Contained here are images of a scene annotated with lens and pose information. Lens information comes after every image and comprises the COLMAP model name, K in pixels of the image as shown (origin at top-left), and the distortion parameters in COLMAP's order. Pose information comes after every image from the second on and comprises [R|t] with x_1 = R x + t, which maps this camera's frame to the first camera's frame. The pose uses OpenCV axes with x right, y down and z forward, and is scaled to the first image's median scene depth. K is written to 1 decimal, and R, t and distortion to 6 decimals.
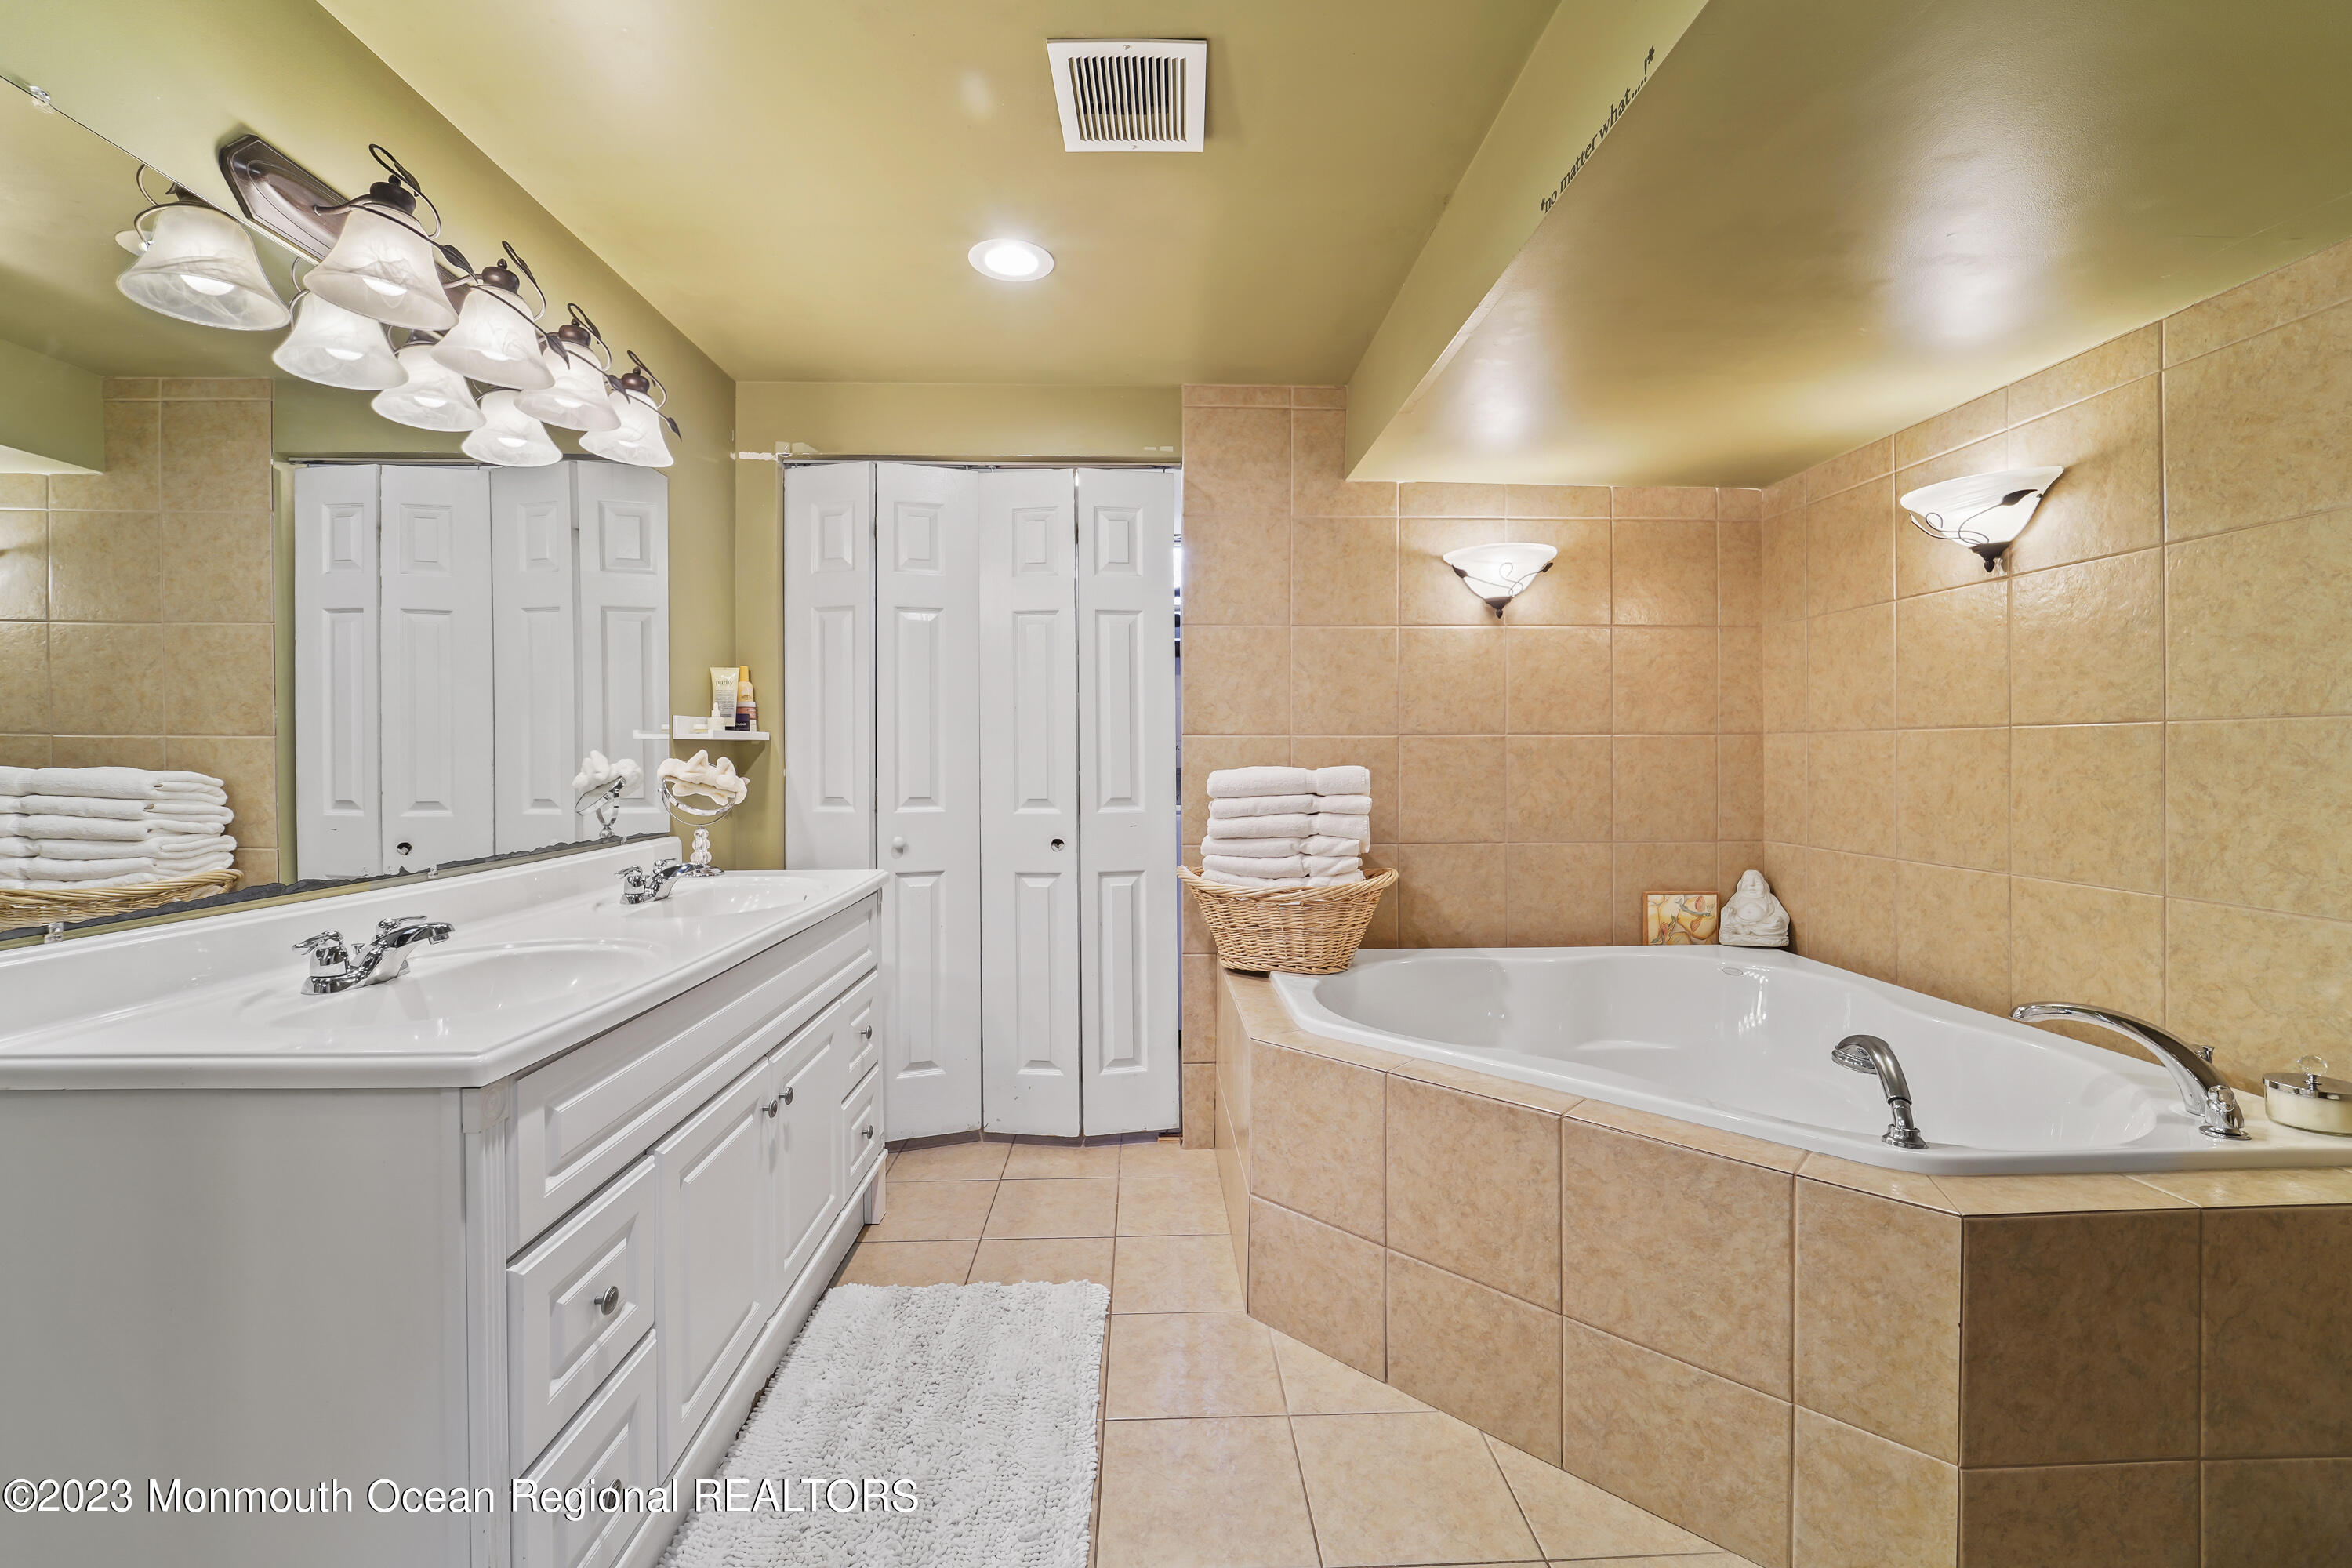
lens RADIAL K [[962.0, 0, 1173.0], [0, 962.0, 772.1], [0, 0, 1]] dist [-0.011557, -0.000624]
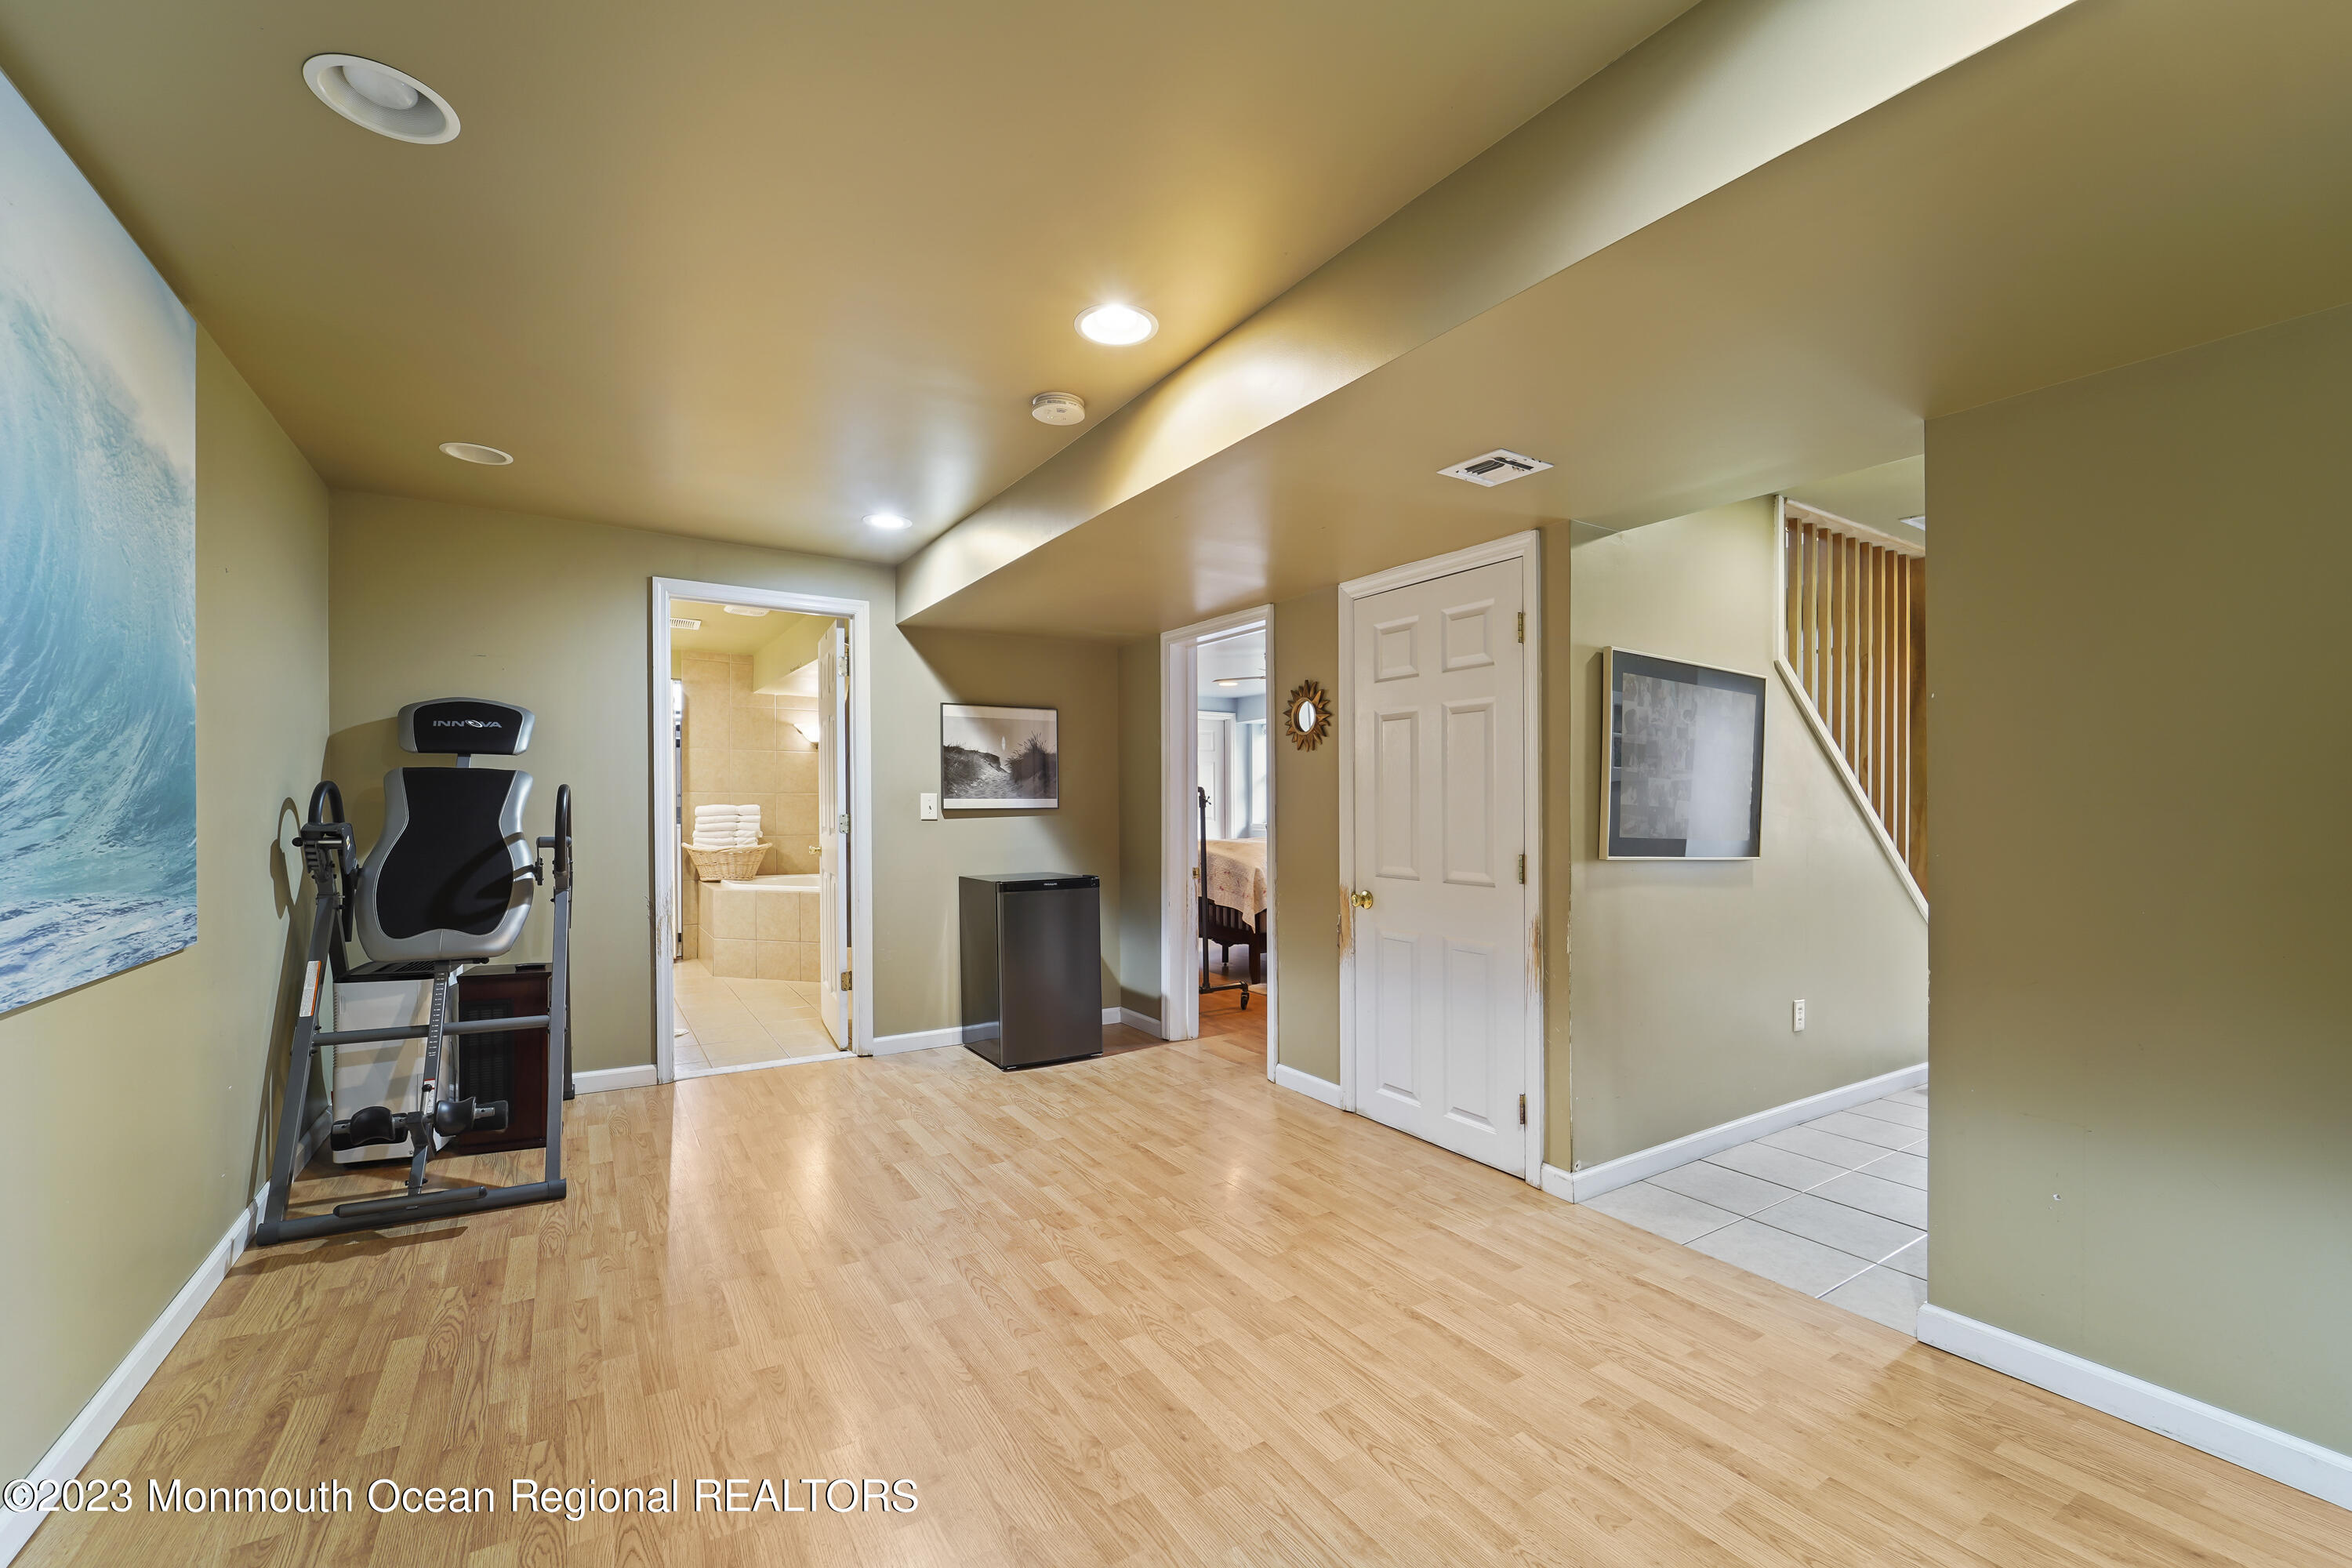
lens RADIAL K [[962.0, 0, 1176.4], [0, 962.0, 804.5], [0, 0, 1]] dist [-0.011557, -0.000624]
pose [[0.863772, -0.003026, 0.503873, -0.152702], [0.006666, 0.999963, -0.005422, 0.016949], [-0.503838, 0.008043, 0.863761, -1.989403]]
